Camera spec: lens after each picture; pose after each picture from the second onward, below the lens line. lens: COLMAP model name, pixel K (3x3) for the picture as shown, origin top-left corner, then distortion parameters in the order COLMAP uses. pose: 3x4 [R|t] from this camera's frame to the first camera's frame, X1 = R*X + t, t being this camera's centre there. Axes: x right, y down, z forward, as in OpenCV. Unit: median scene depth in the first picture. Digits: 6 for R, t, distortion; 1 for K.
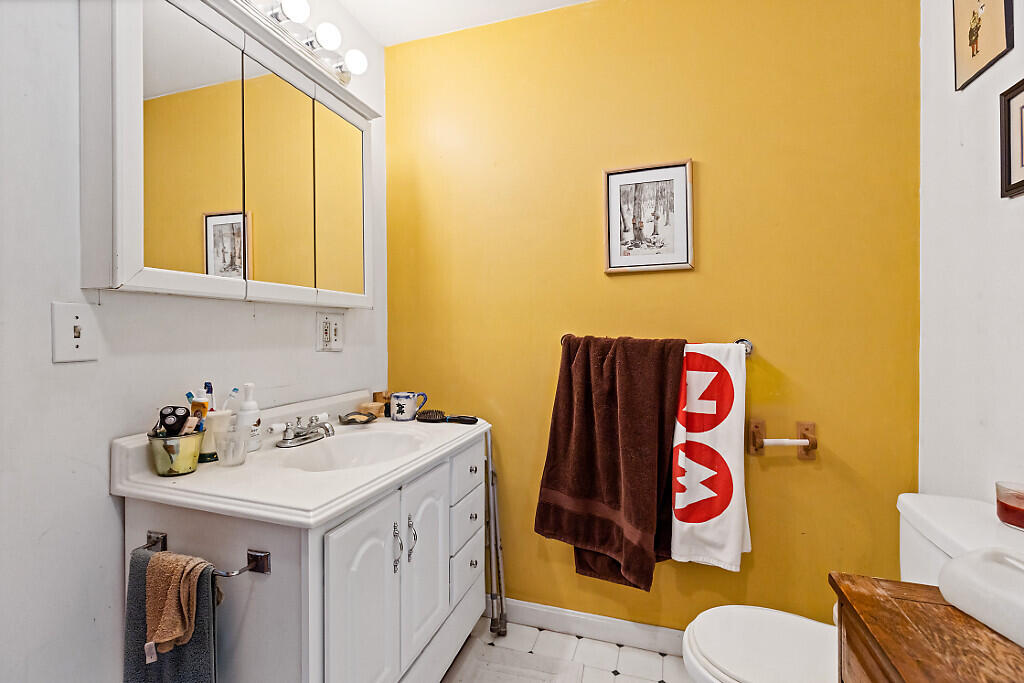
lens RADIAL K [[467.8, 0, 511.7], [0, 467.8, 336.4], [0, 0, 1]] dist [-0.002286, -0.000243]
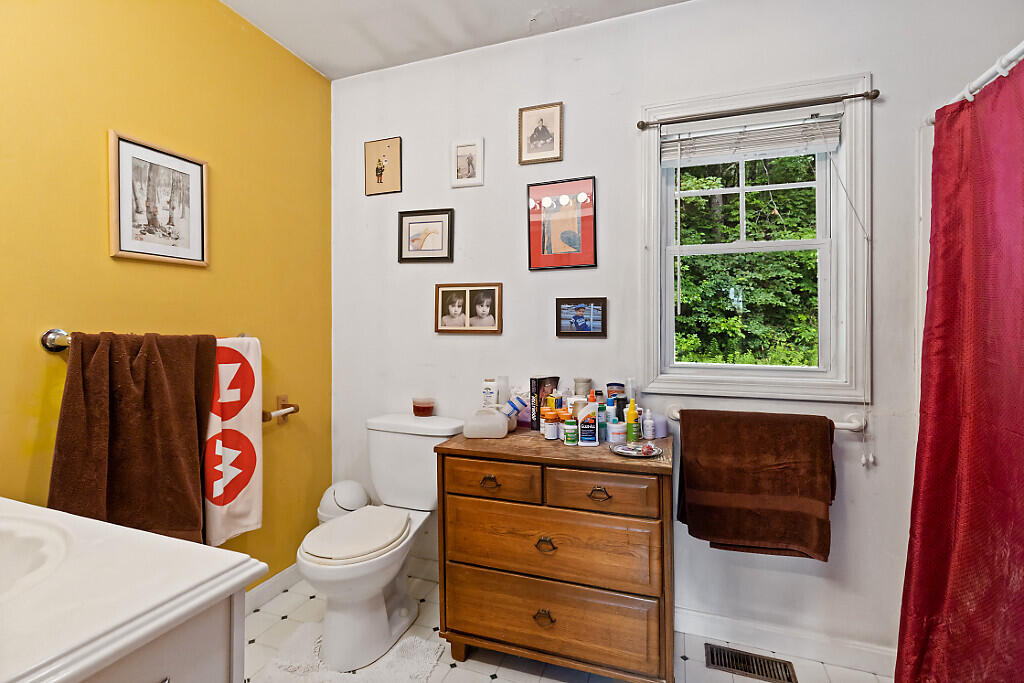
lens RADIAL K [[467.8, 0, 514.1], [0, 467.8, 333.8], [0, 0, 1]] dist [-0.002286, -0.000243]
pose [[0.021102, -0.011239, 0.999714, -0.664969], [0.005864, 0.999921, 0.011117, -0.003609], [-0.999760, 0.005628, 0.021166, 0.302977]]
